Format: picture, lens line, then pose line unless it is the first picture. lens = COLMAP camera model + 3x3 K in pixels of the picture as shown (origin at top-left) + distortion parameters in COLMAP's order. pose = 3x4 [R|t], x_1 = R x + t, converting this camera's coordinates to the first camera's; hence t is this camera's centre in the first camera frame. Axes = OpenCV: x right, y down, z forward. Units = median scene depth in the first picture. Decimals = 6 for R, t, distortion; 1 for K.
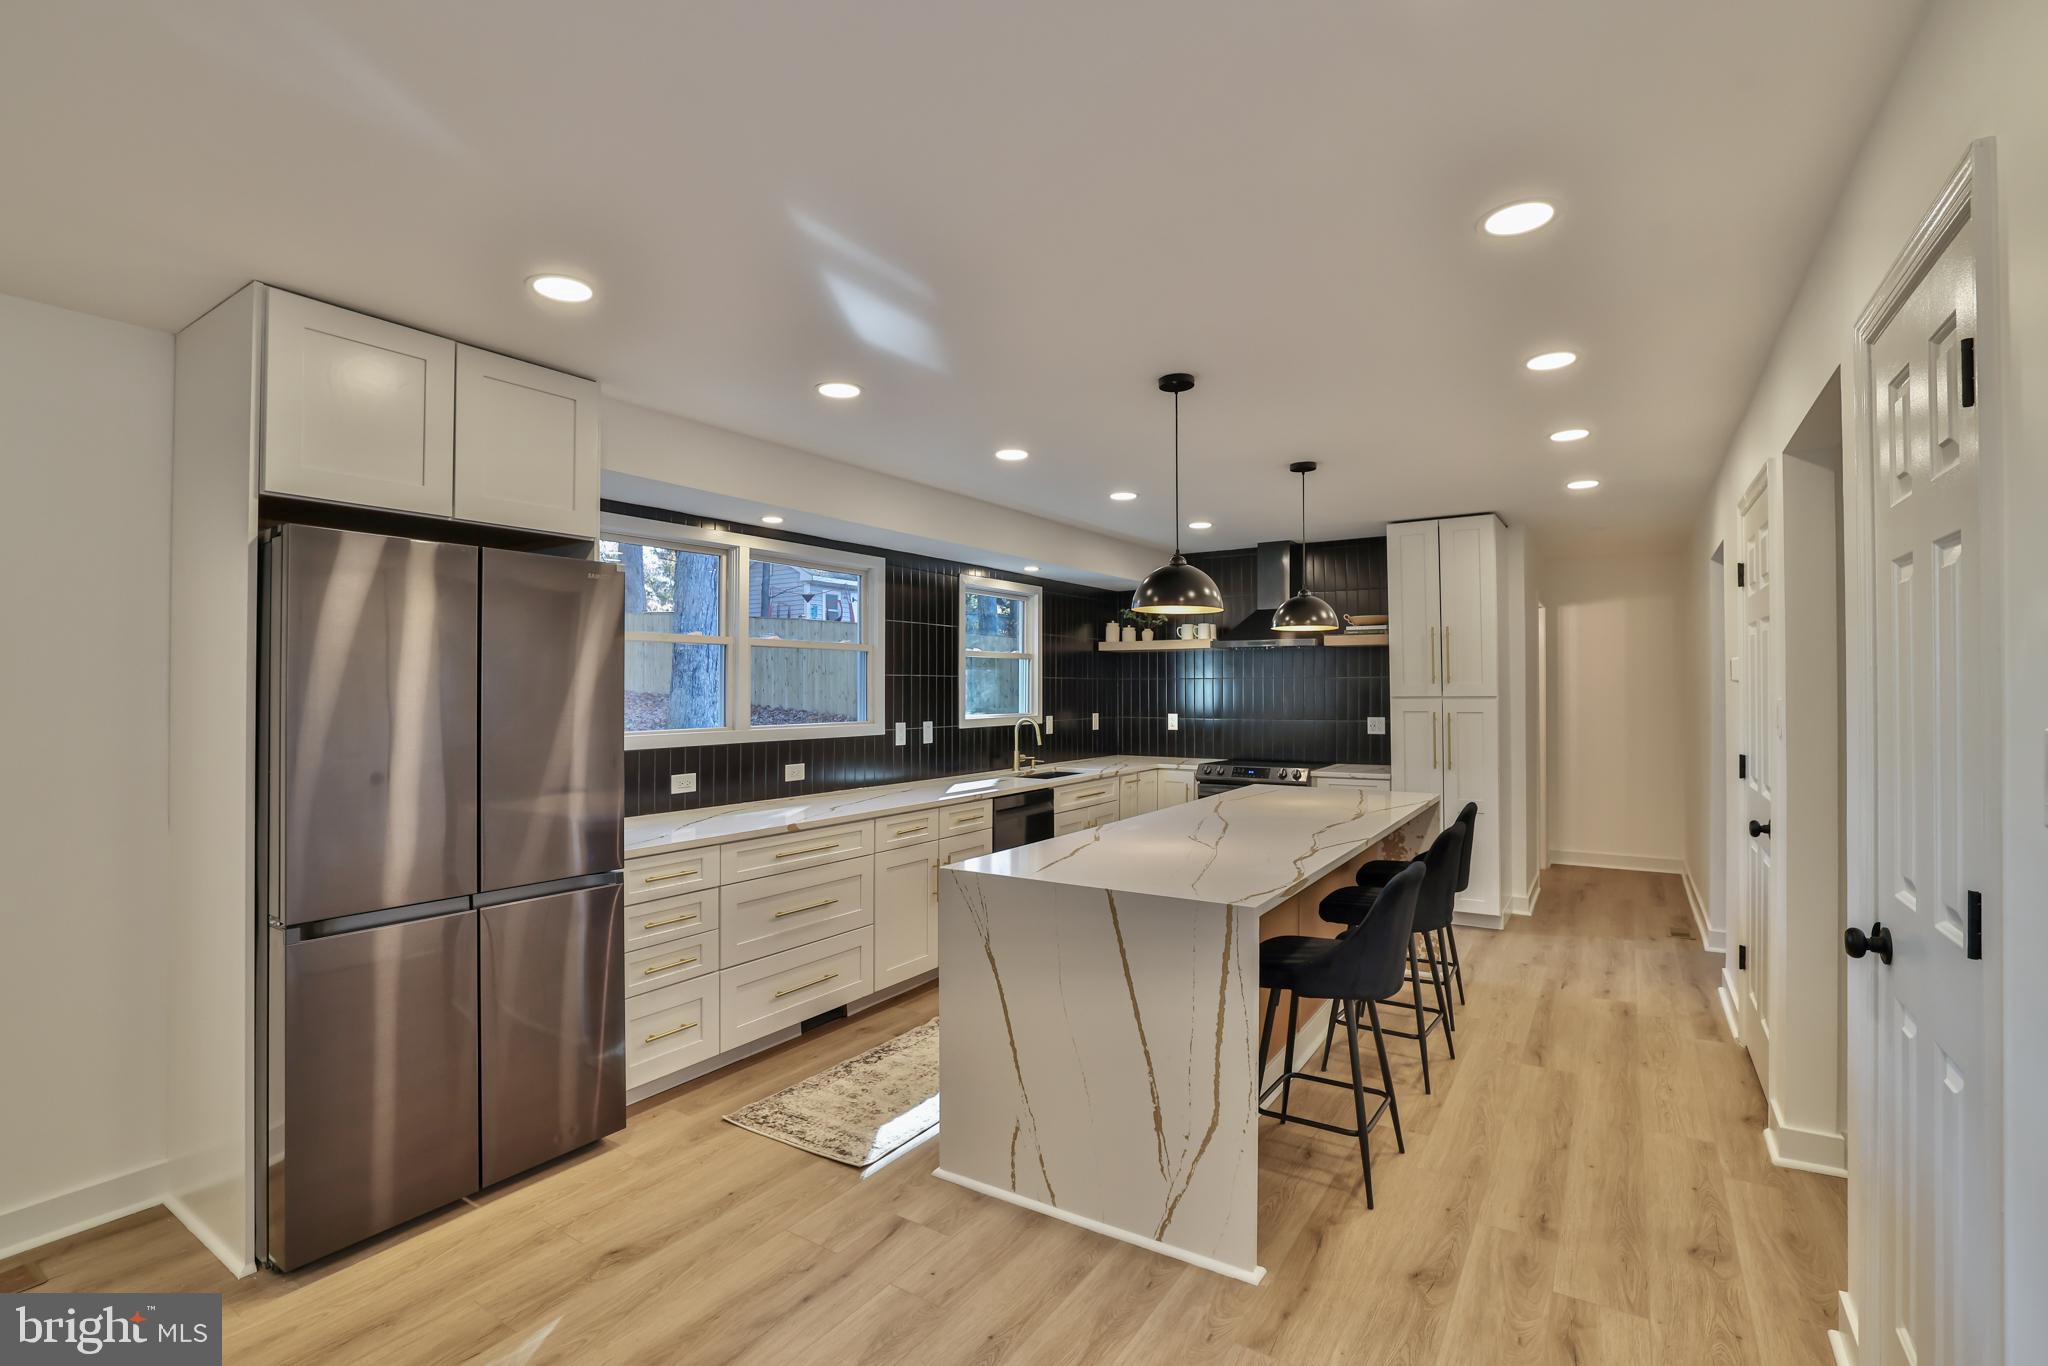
lens RADIAL K [[936.6, 0, 1022.9], [0, 936.6, 673.9], [0, 0, 1]] dist [-0.033337, 0.008717]
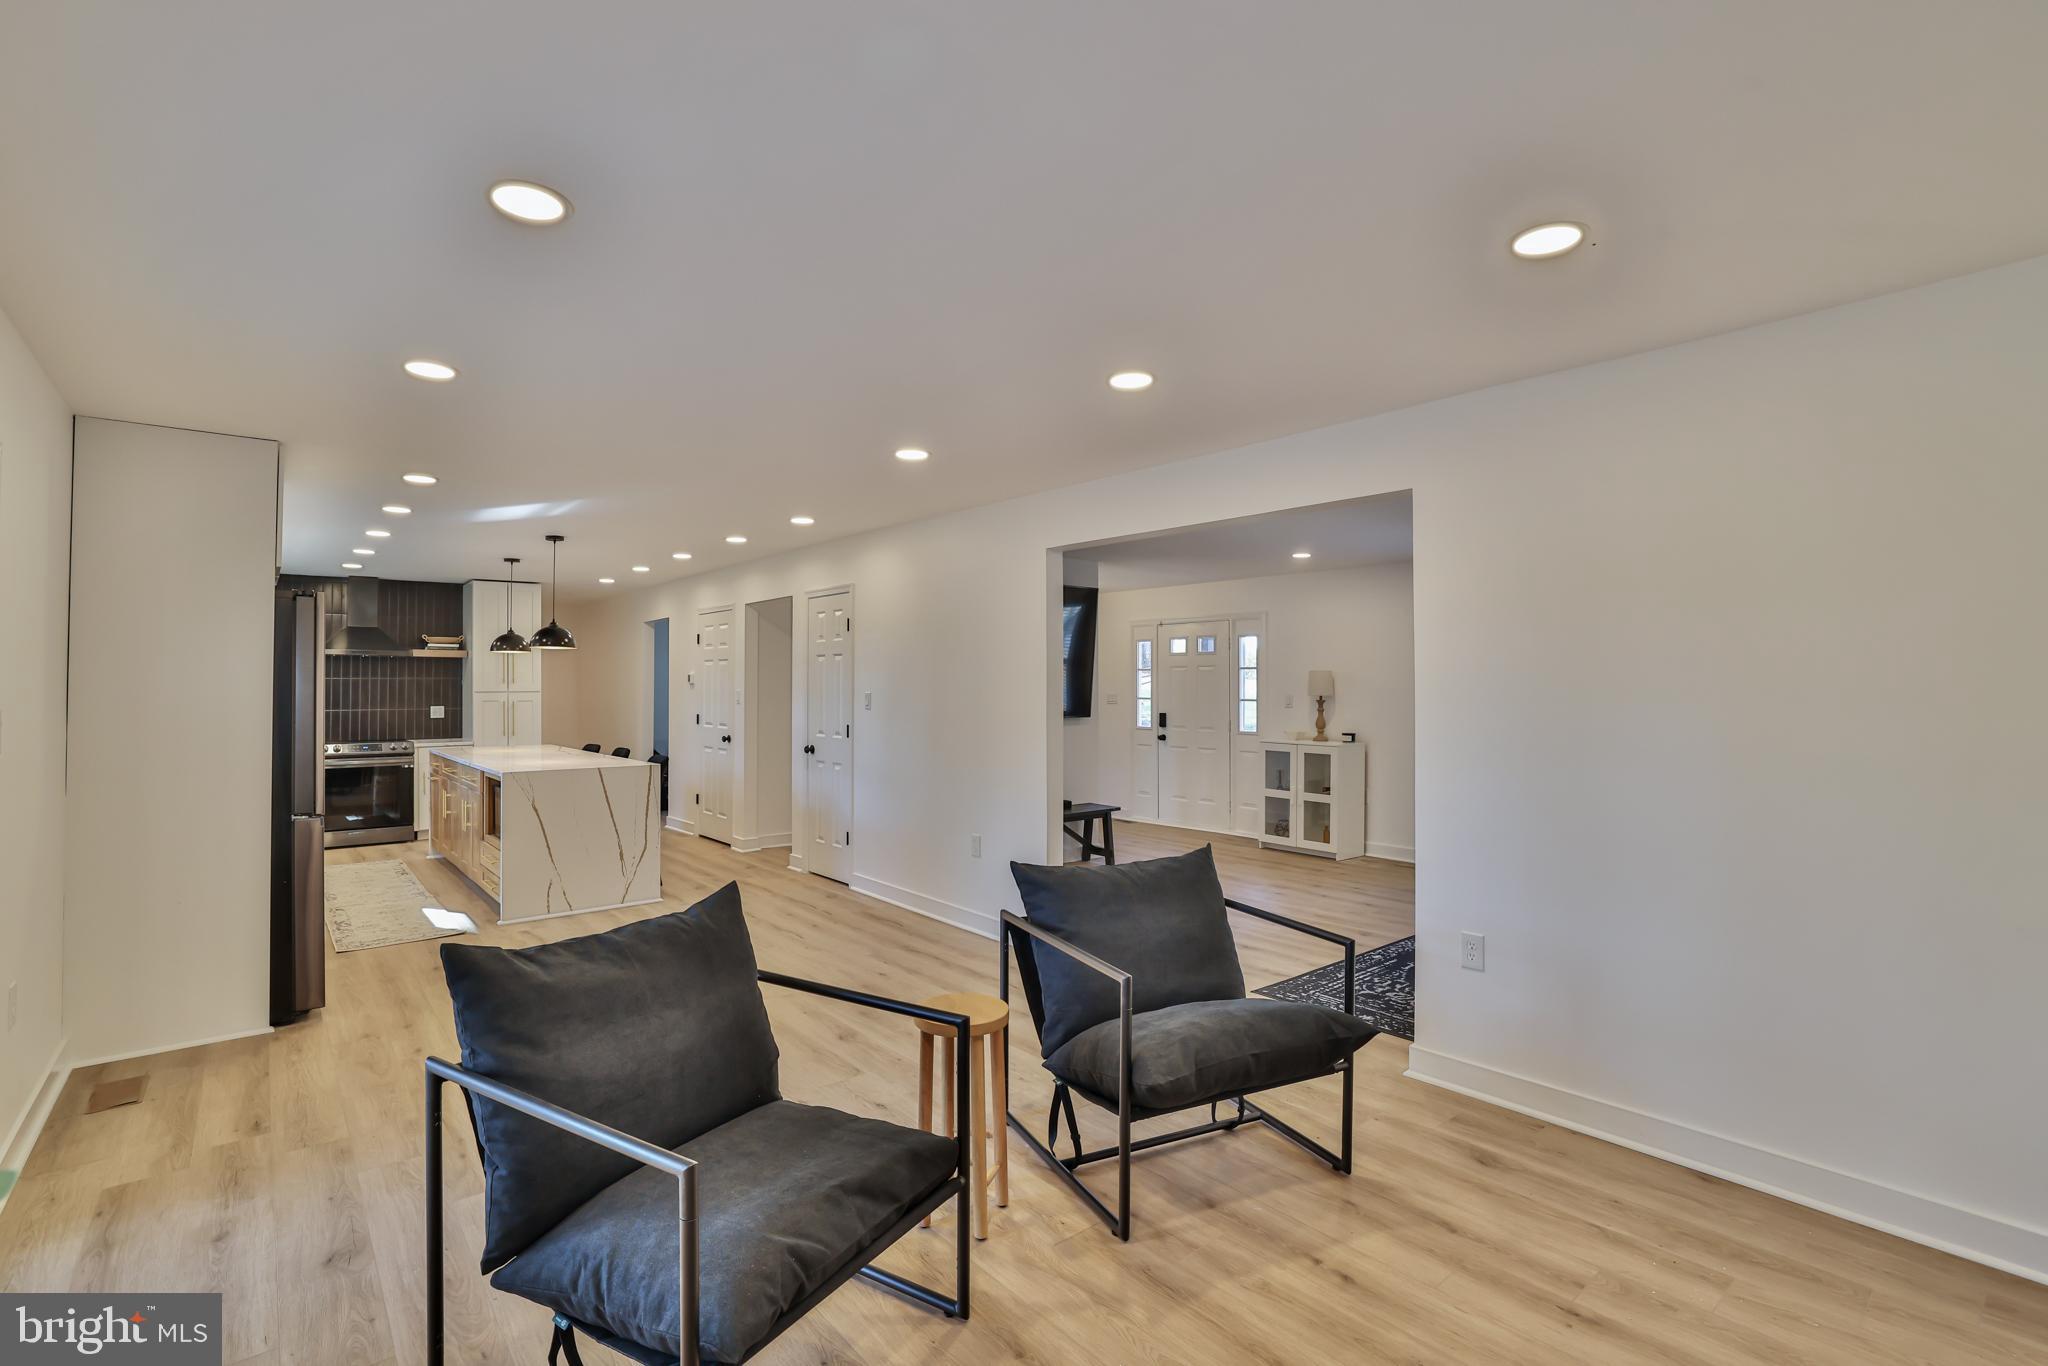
lens RADIAL K [[936.6, 0, 1002.3], [0, 936.6, 685.1], [0, 0, 1]] dist [-0.033337, 0.008717]
pose [[0.313218, 0.005107, 0.949668, -0.828373], [-0.020111, 0.999797, 0.001256, -0.006209], [-0.949468, -0.019492, 0.313257, -0.334537]]
